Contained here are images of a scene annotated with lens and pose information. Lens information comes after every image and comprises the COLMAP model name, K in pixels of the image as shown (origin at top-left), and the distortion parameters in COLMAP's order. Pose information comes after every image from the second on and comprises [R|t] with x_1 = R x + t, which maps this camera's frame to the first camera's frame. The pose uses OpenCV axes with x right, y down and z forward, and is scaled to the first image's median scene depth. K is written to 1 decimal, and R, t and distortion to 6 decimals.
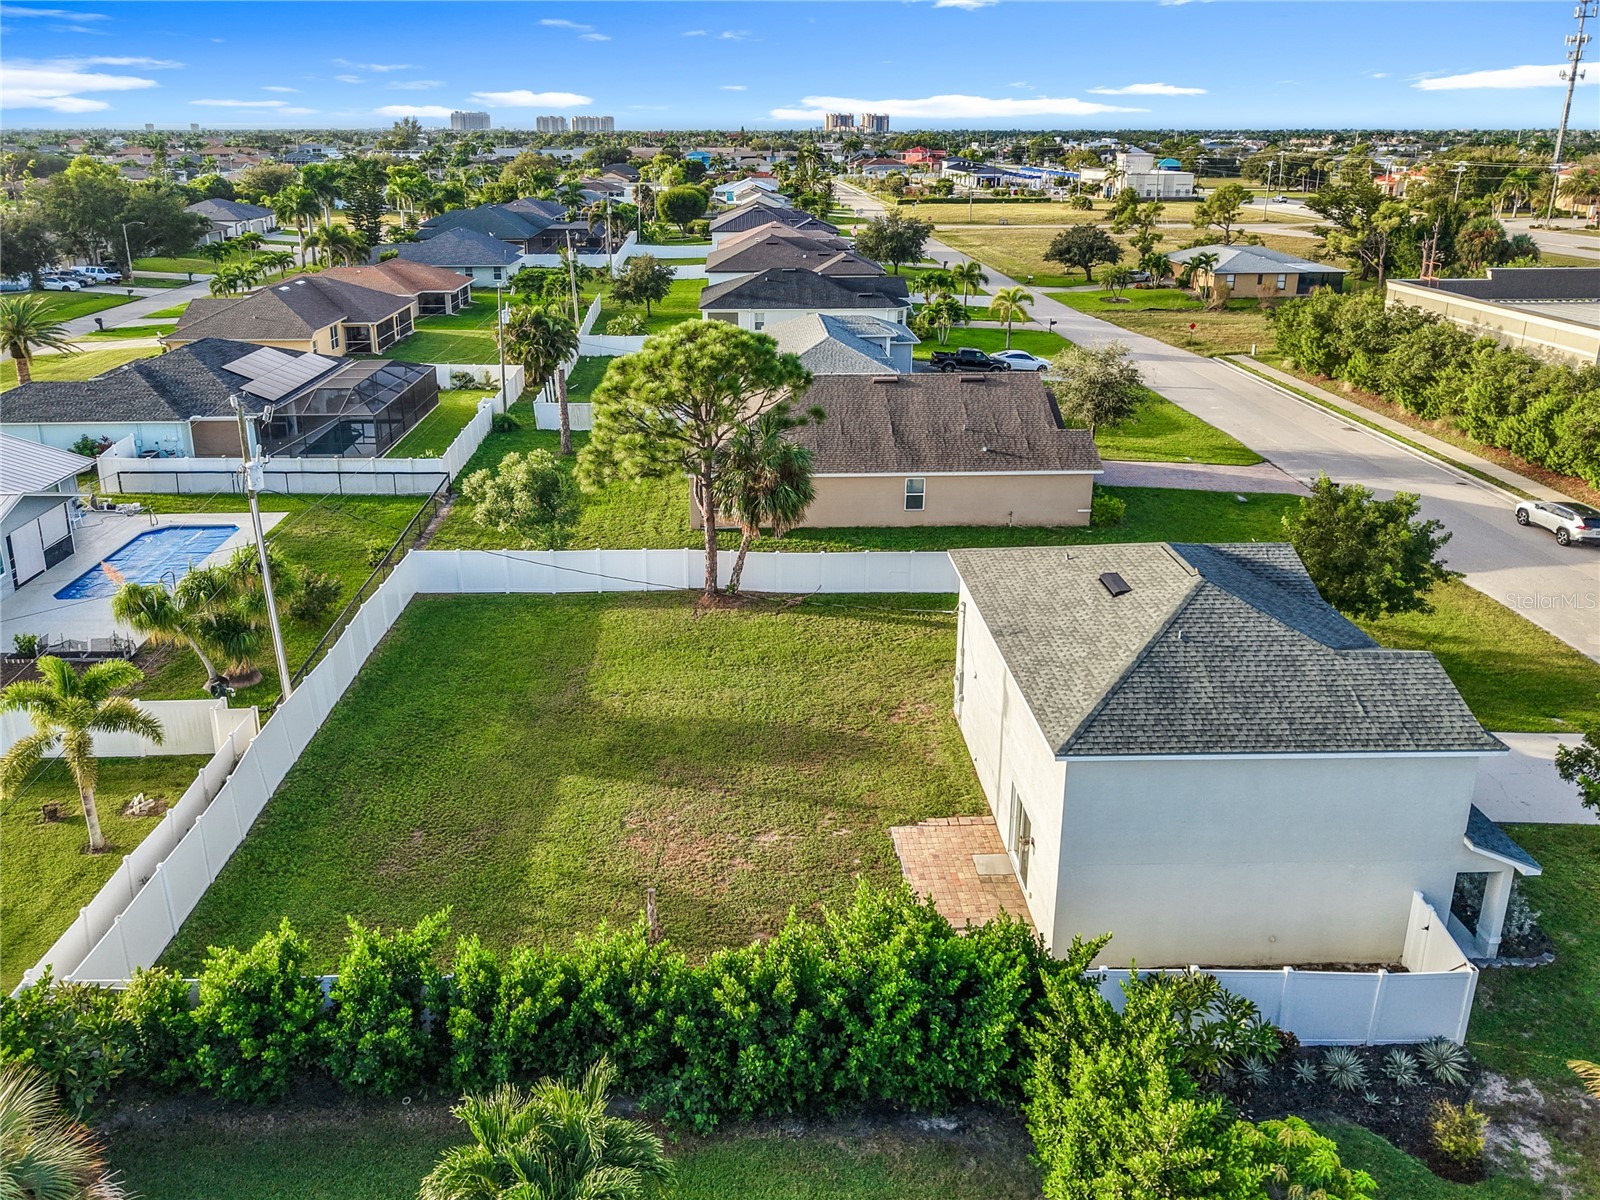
lens RADIAL K [[1296.6, 0, 797.6], [0, 1296.6, 596.7], [0, 0, 1]] dist [0.022738, 0.006910]
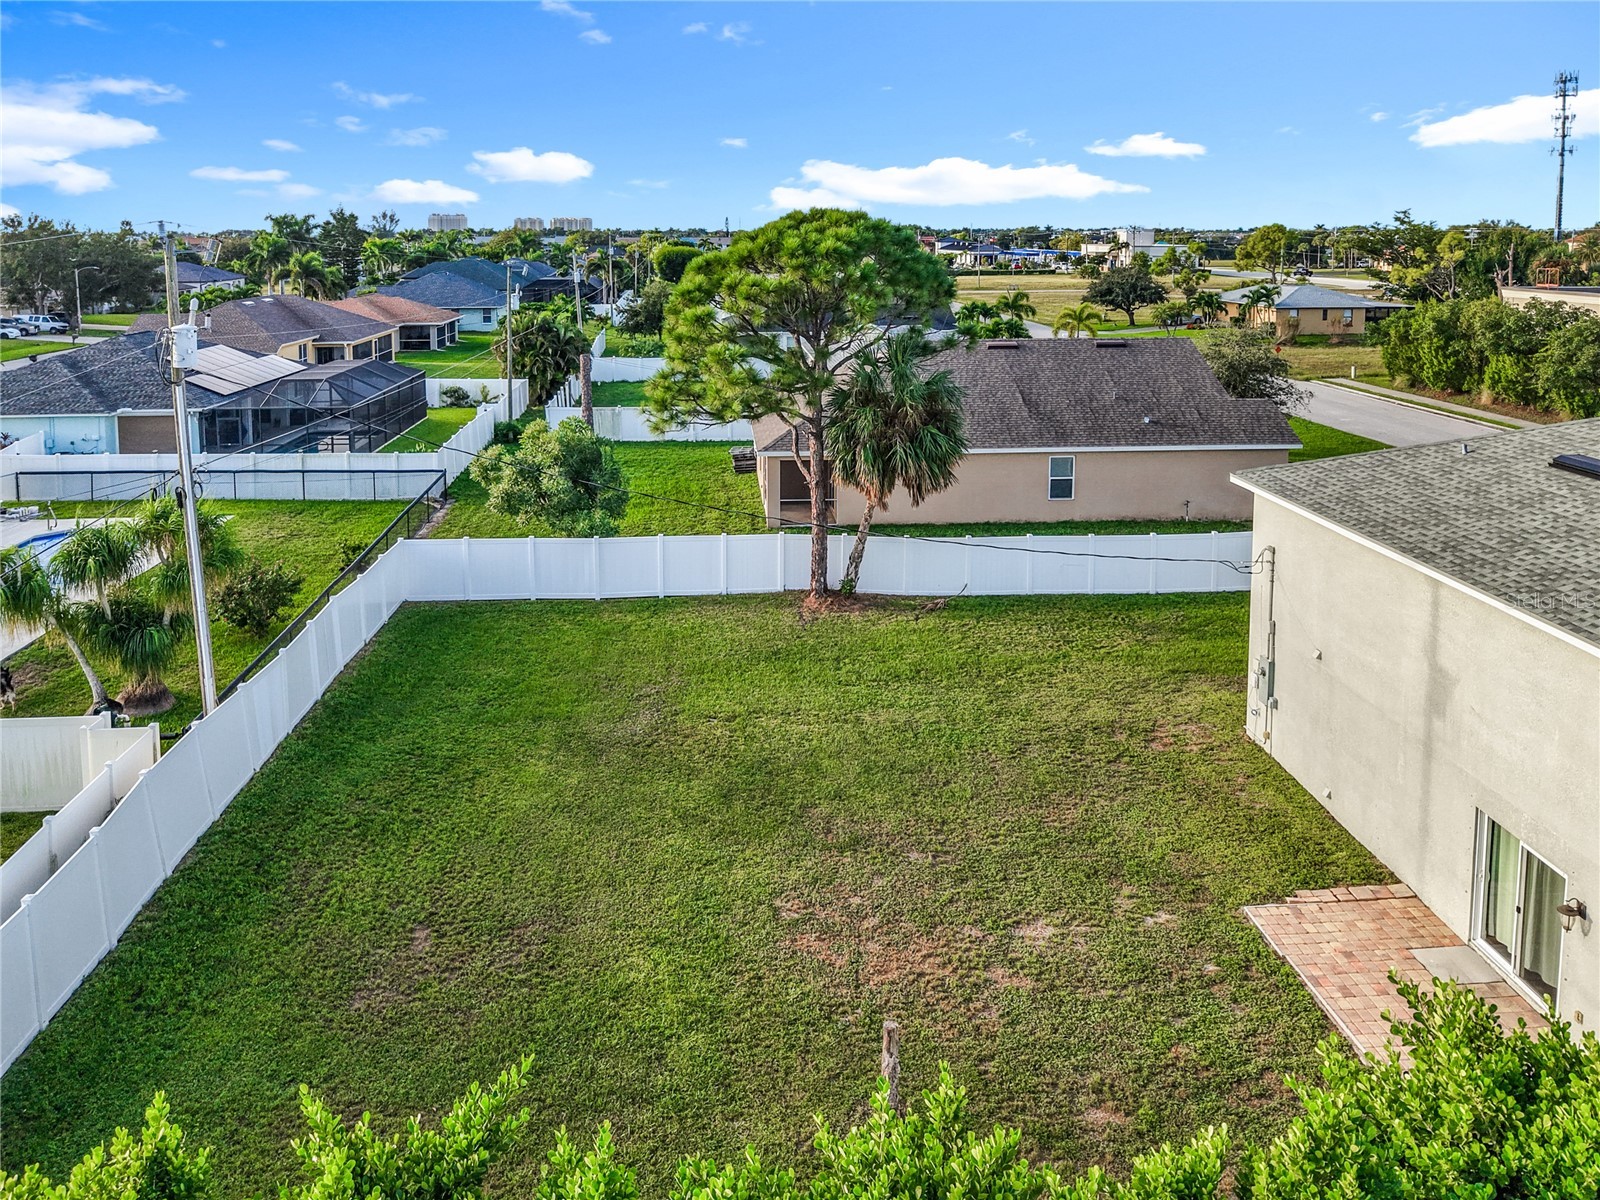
lens RADIAL K [[1112.0, 0, 677.9], [0, 1112.0, 532.5], [0, 0, 1]] dist [0.005773, -0.019027]
pose [[0.999766, -0.021200, 0.004198, -0.144620], [0.021597, 0.972963, -0.229950, 0.101853], [0.000790, 0.229987, 0.973193, 0.396260]]
